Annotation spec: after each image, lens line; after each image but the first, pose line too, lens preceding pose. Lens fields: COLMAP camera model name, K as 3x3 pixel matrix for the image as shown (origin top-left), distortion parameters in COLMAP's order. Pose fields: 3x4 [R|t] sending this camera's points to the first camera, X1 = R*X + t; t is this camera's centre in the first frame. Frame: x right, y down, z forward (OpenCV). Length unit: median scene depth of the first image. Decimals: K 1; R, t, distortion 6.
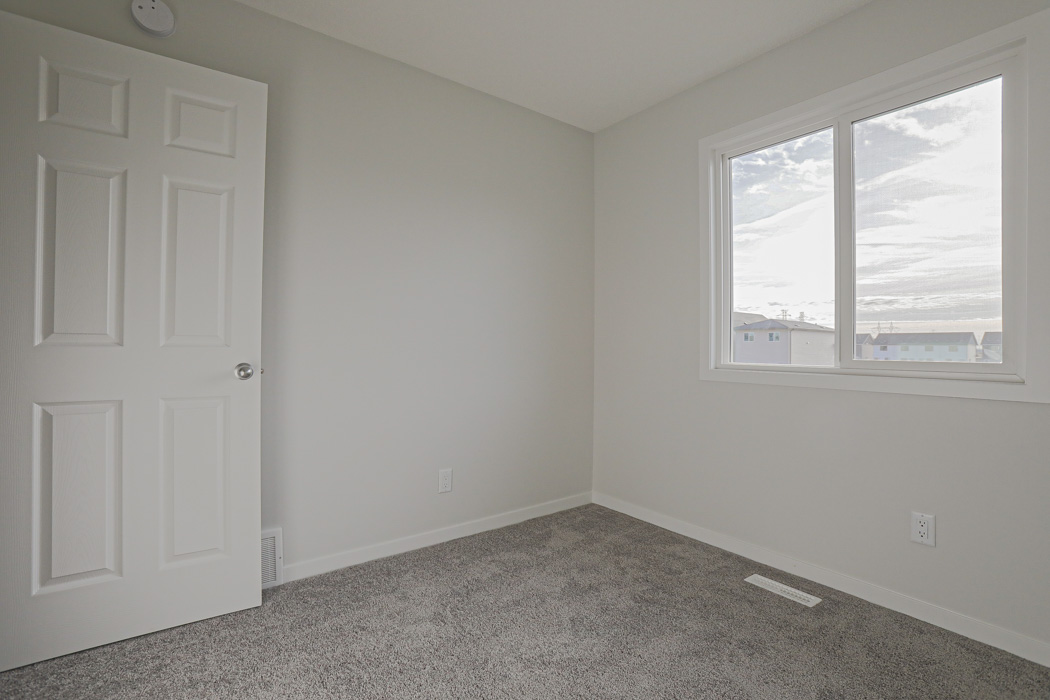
lens RADIAL K [[475.9, 0, 520.9], [0, 475.9, 342.7], [0, 0, 1]] dist [-0.055436, 0.019109]
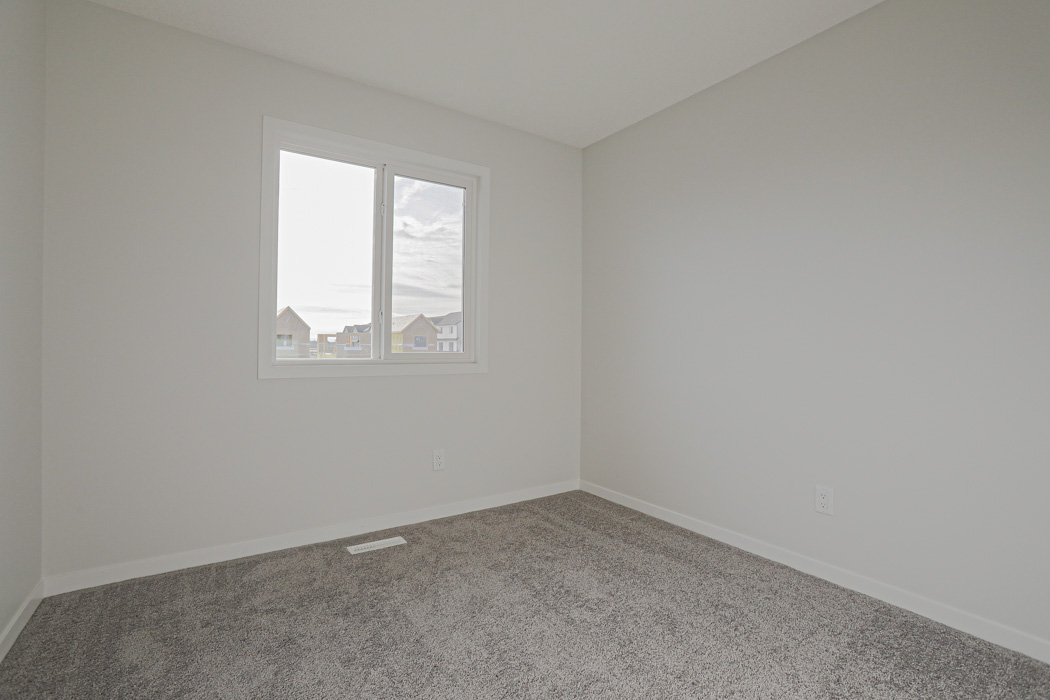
lens RADIAL K [[475.9, 0, 520.9], [0, 475.9, 347.8], [0, 0, 1]] dist [-0.055436, 0.019109]
pose [[0.026239, 0.004279, 0.999647, -0.616015], [-0.017643, 0.999837, -0.003817, 0.022152], [-0.999500, -0.017536, 0.026310, 0.585663]]
